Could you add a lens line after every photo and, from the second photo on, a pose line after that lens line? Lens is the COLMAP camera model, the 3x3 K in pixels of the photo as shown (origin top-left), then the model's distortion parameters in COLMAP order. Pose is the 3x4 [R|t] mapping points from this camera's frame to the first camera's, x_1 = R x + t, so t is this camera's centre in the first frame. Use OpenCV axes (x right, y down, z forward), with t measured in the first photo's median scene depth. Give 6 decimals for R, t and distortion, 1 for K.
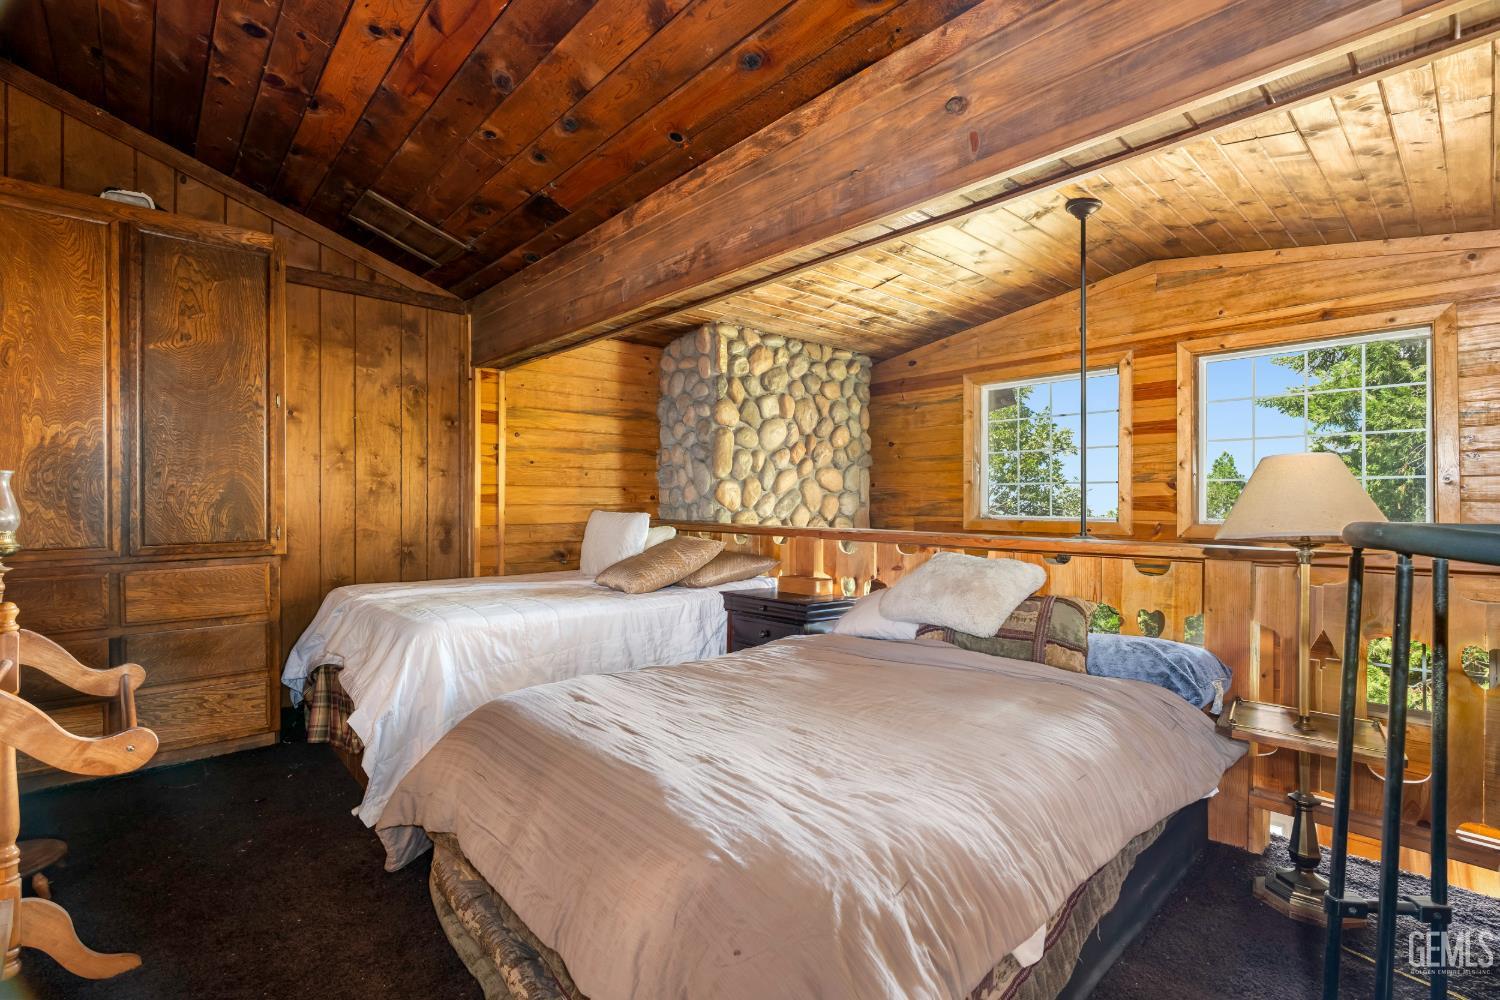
lens RADIAL K [[672.6, 0, 745.6], [0, 672.6, 489.3], [0, 0, 1]] dist [-0.007543, 0.000968]
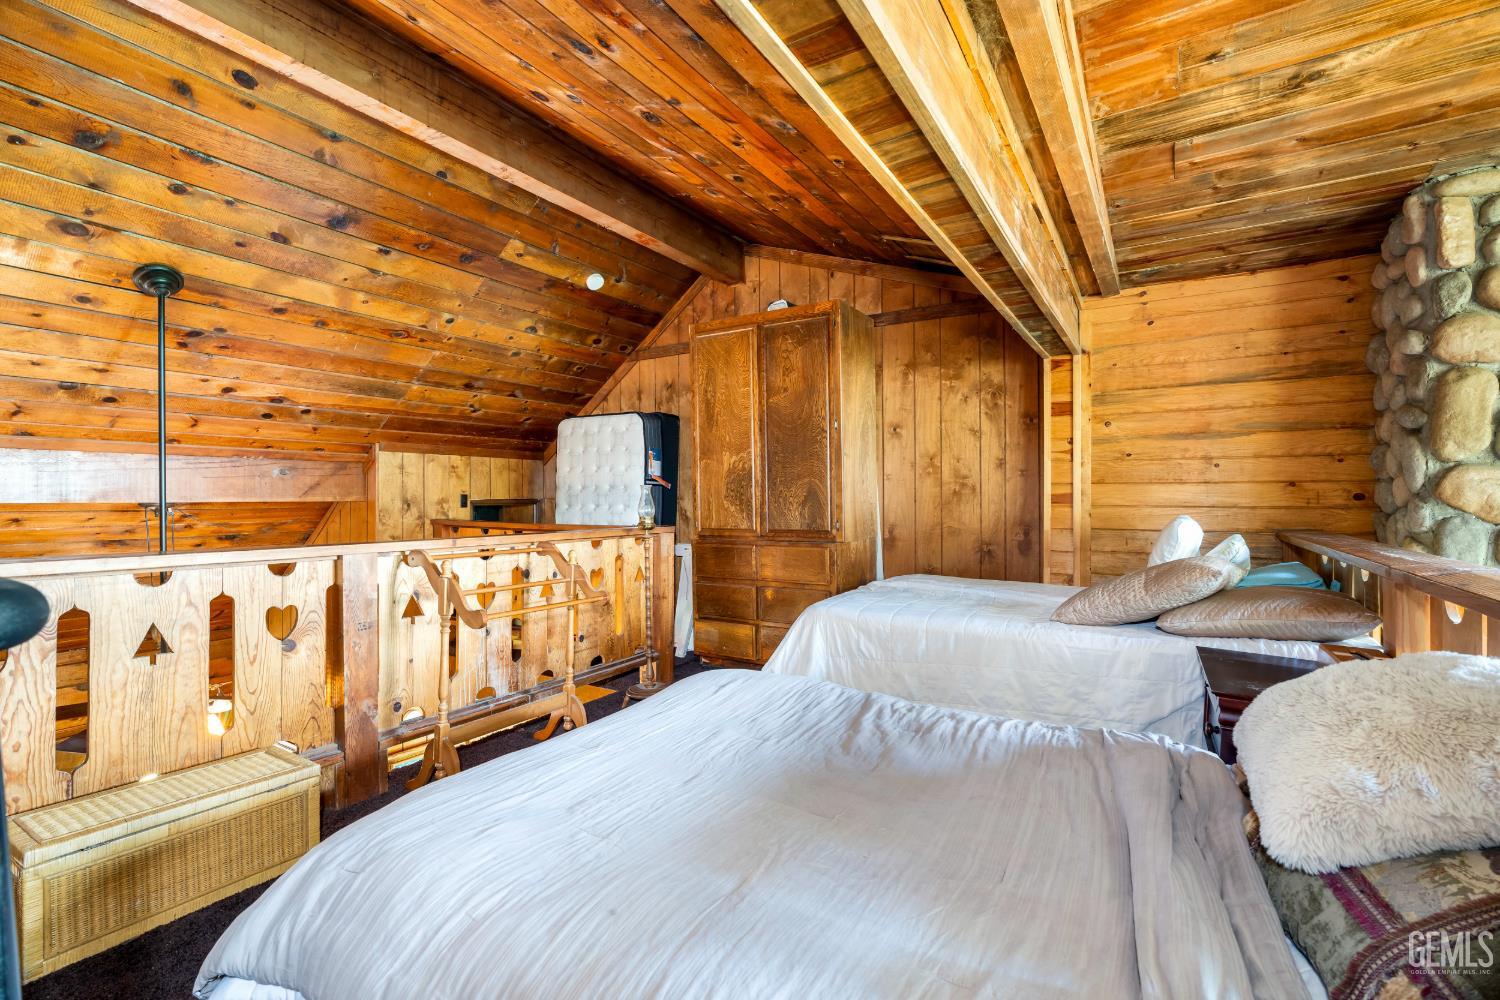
lens RADIAL K [[672.6, 0, 745.6], [0, 672.6, 489.3], [0, 0, 1]] dist [-0.007543, 0.000968]
pose [[0.268791, -0.014277, -0.963093, 0.393491], [0.015220, 0.999828, -0.010574, 0.004129], [0.963078, -0.011817, 0.268962, 0.359973]]
